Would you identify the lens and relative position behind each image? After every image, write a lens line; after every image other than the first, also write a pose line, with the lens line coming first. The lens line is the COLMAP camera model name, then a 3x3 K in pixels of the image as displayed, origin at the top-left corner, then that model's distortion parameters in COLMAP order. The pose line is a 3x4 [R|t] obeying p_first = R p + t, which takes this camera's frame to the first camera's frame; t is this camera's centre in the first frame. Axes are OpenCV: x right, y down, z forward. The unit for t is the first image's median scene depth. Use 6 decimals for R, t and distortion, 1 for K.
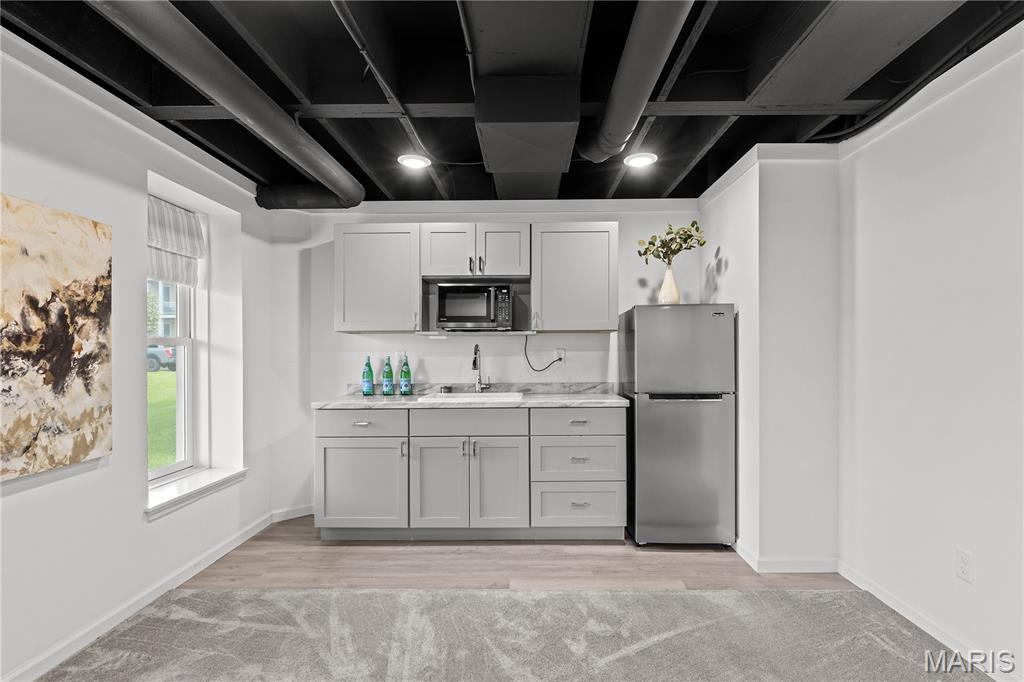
lens RADIAL K [[501.0, 0, 524.2], [0, 501.0, 357.4], [0, 0, 1]] dist [0.003011, 0.000329]
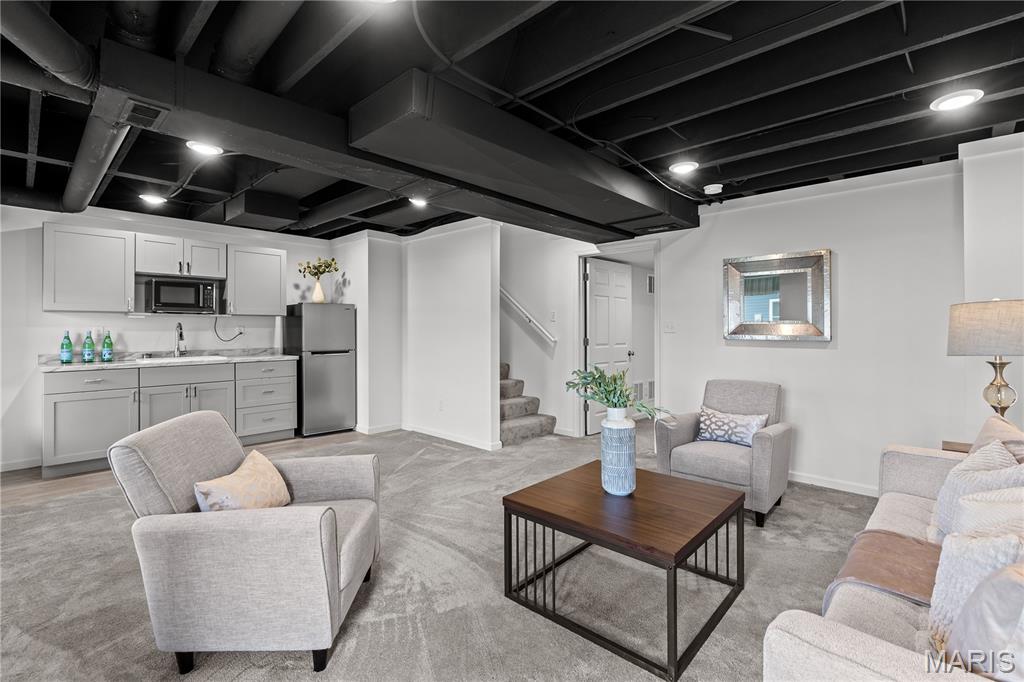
lens RADIAL K [[464.3, 0, 514.1], [0, 464.3, 334.1], [0, 0, 1]] dist [-0.008859, 0.000021]
pose [[0.685135, -0.002781, 0.728411, -0.416504], [0.000839, 0.999995, 0.003029, 0.003571], [-0.728416, -0.001465, 0.685133, -0.609135]]
